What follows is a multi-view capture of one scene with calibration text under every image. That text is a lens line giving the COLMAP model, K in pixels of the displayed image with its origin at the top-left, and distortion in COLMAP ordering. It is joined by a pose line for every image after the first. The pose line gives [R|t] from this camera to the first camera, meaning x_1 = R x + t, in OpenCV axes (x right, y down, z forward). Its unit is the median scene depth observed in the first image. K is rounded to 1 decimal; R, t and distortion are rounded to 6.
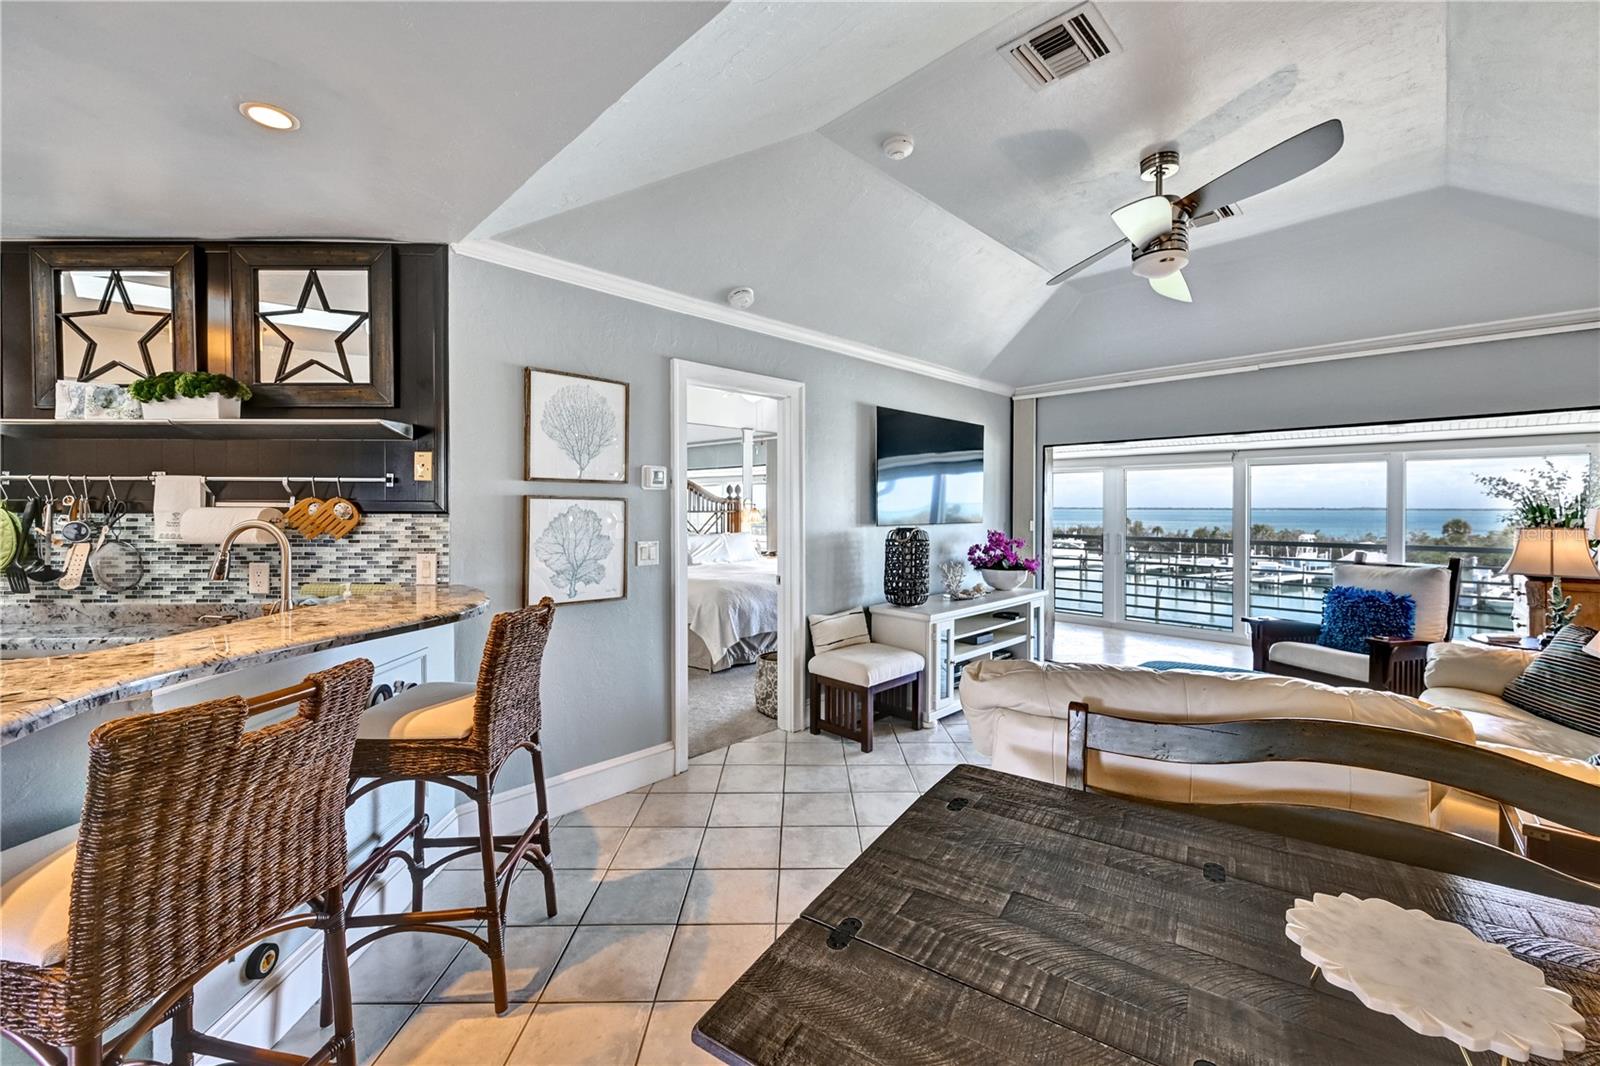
lens RADIAL K [[628.6, 0, 785.1], [0, 628.6, 516.2], [0, 0, 1]] dist [-0.000053, 0.001479]
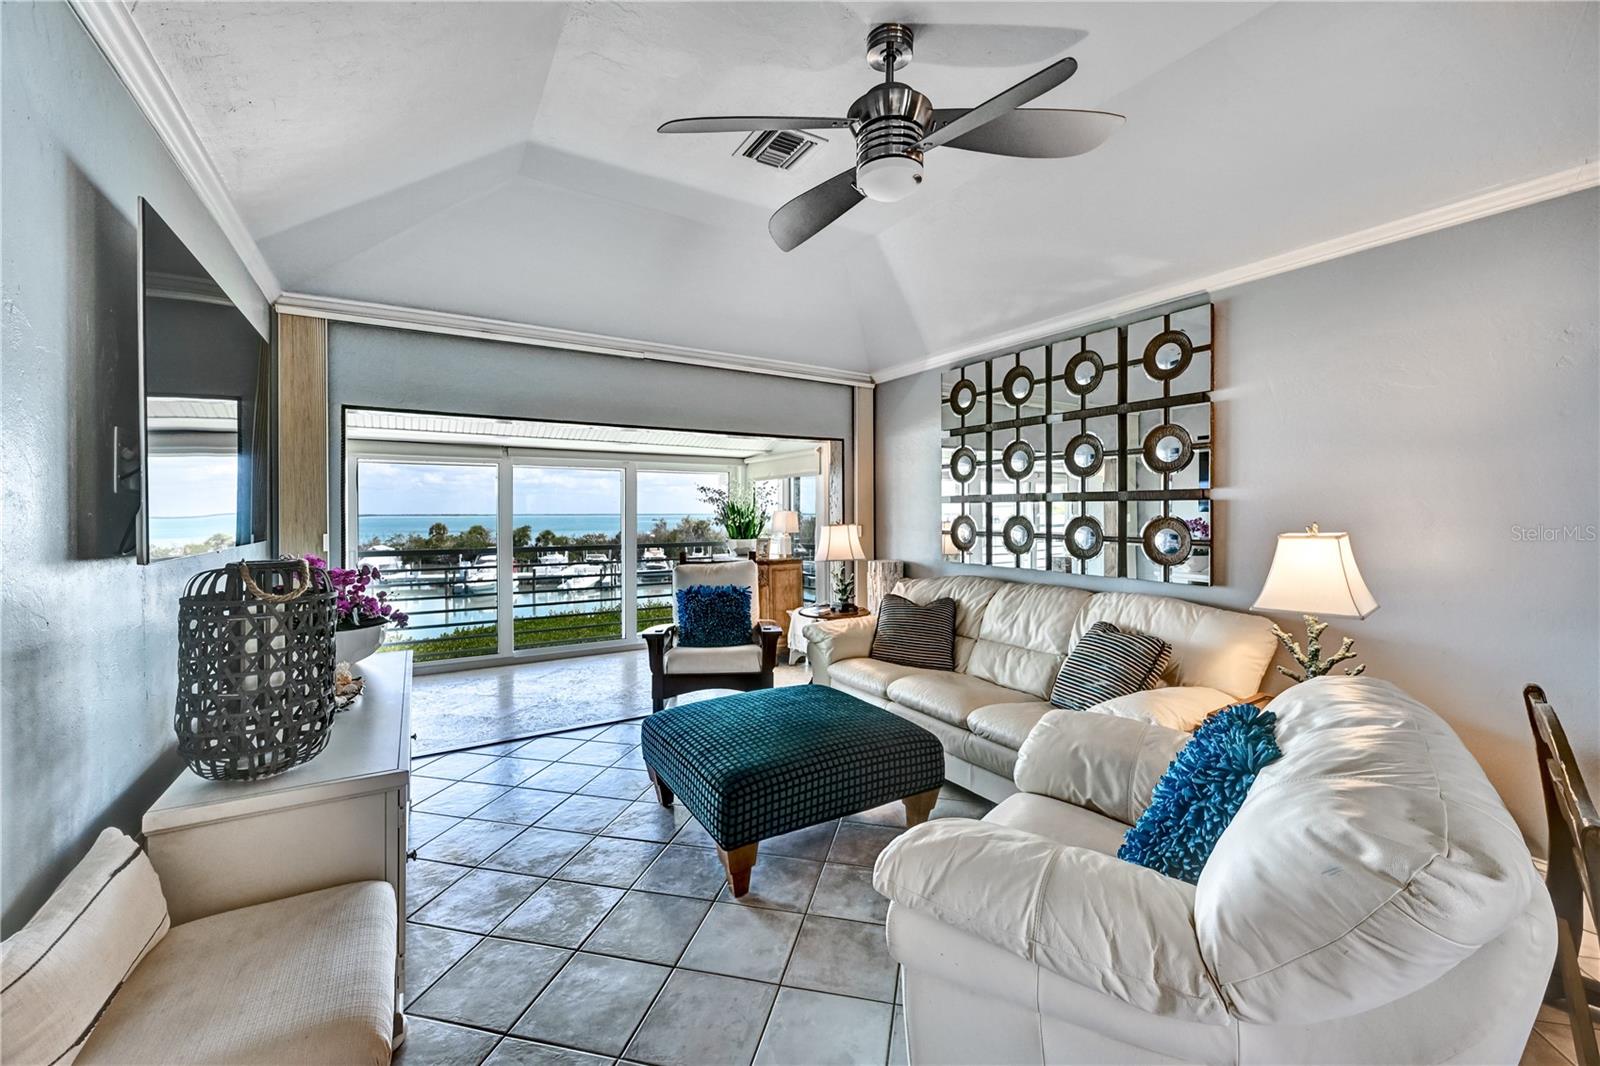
lens RADIAL K [[628.6, 0, 823.8], [0, 628.6, 523.9], [0, 0, 1]] dist [-0.000053, 0.001479]
pose [[0.185567, -0.018389, 0.982460, -0.082123], [0.016577, 0.999741, 0.015582, -0.002332], [-0.982492, 0.013395, 0.185823, 0.485361]]
